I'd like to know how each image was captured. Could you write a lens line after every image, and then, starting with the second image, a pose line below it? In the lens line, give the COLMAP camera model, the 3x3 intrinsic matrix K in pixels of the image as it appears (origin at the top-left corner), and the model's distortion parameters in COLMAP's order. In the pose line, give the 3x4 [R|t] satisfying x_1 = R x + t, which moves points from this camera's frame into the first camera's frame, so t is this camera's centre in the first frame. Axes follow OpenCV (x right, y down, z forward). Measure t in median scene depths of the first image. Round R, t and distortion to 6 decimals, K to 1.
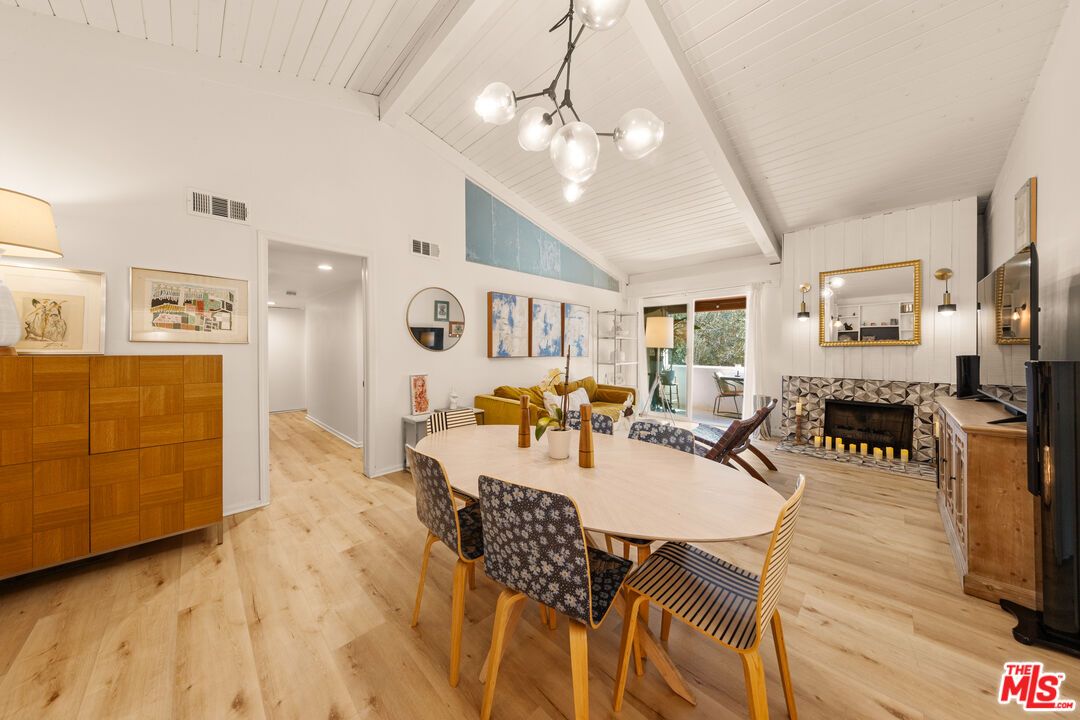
lens RADIAL K [[349.0, 0, 537.0], [0, 349.0, 355.2], [0, 0, 1]] dist [0.005194, -0.000293]
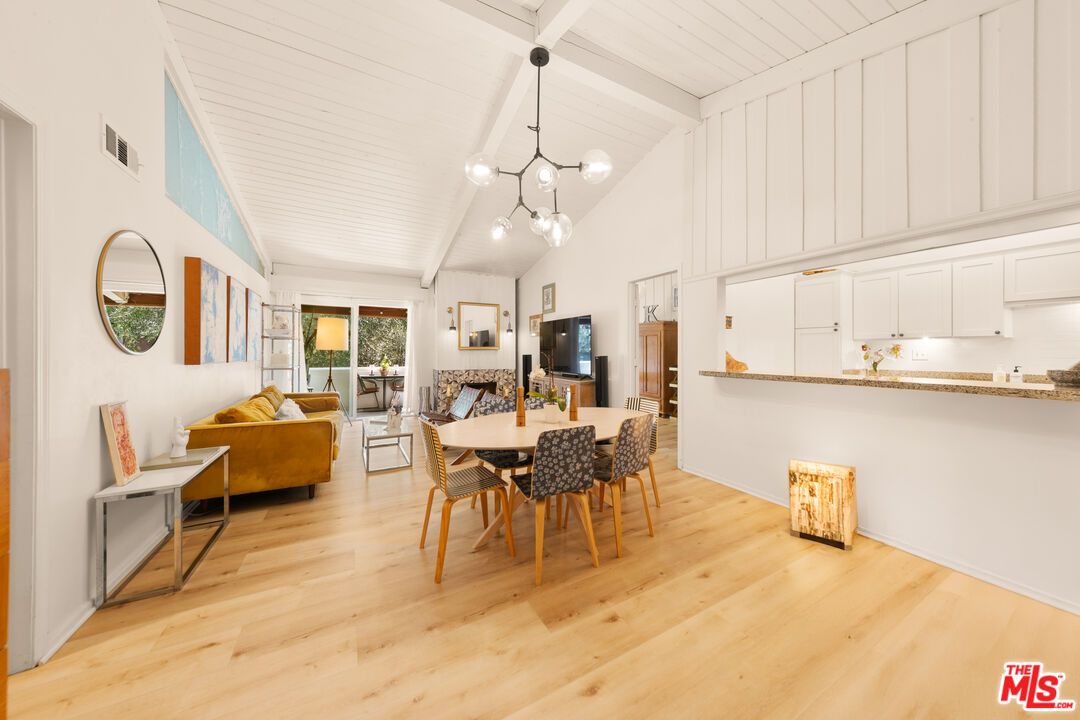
lens RADIAL K [[349.0, 0, 535.9], [0, 349.0, 349.4], [0, 0, 1]] dist [0.005194, -0.000293]
pose [[0.273455, 0.008470, 0.961847, -0.540779], [0.011989, 0.999854, -0.012213, -0.003430], [-0.961810, 0.014872, 0.273314, 0.244086]]
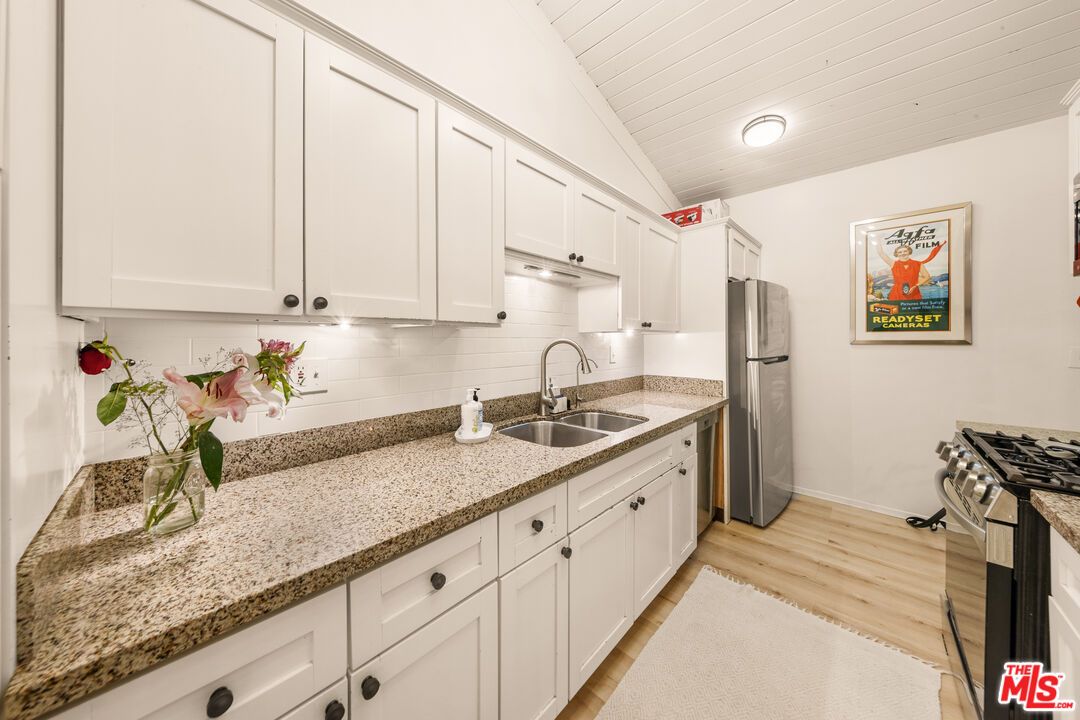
lens RADIAL K [[349.0, 0, 522.8], [0, 349.0, 342.5], [0, 0, 1]] dist [0.005194, -0.000293]
pose [[-0.999542, 0.008965, -0.028900, 0.391456], [0.008503, 0.999835, 0.016077, -0.017060], [0.029040, 0.015823, -0.999453, -0.160718]]
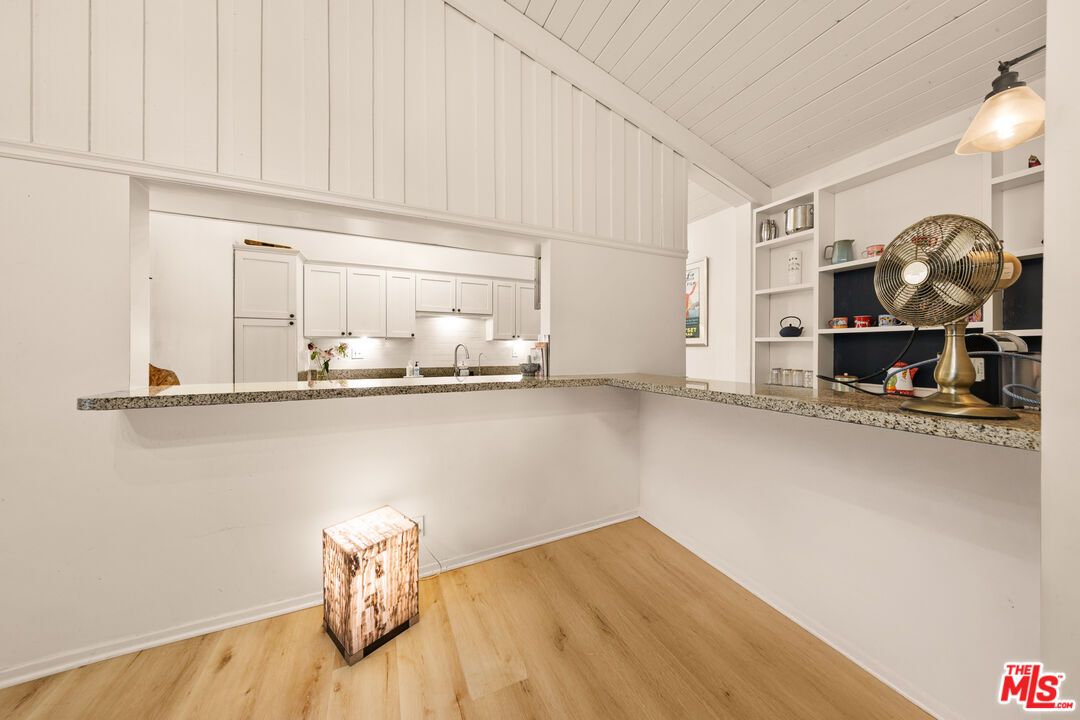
lens RADIAL K [[349.0, 0, 540.4], [0, 349.0, 352.3], [0, 0, 1]] dist [0.005194, -0.000293]
pose [[-0.938300, 0.003503, 0.345804, -0.198922], [0.009282, 0.999844, 0.015057, -0.001888], [-0.345697, 0.017337, -0.938186, 0.248051]]
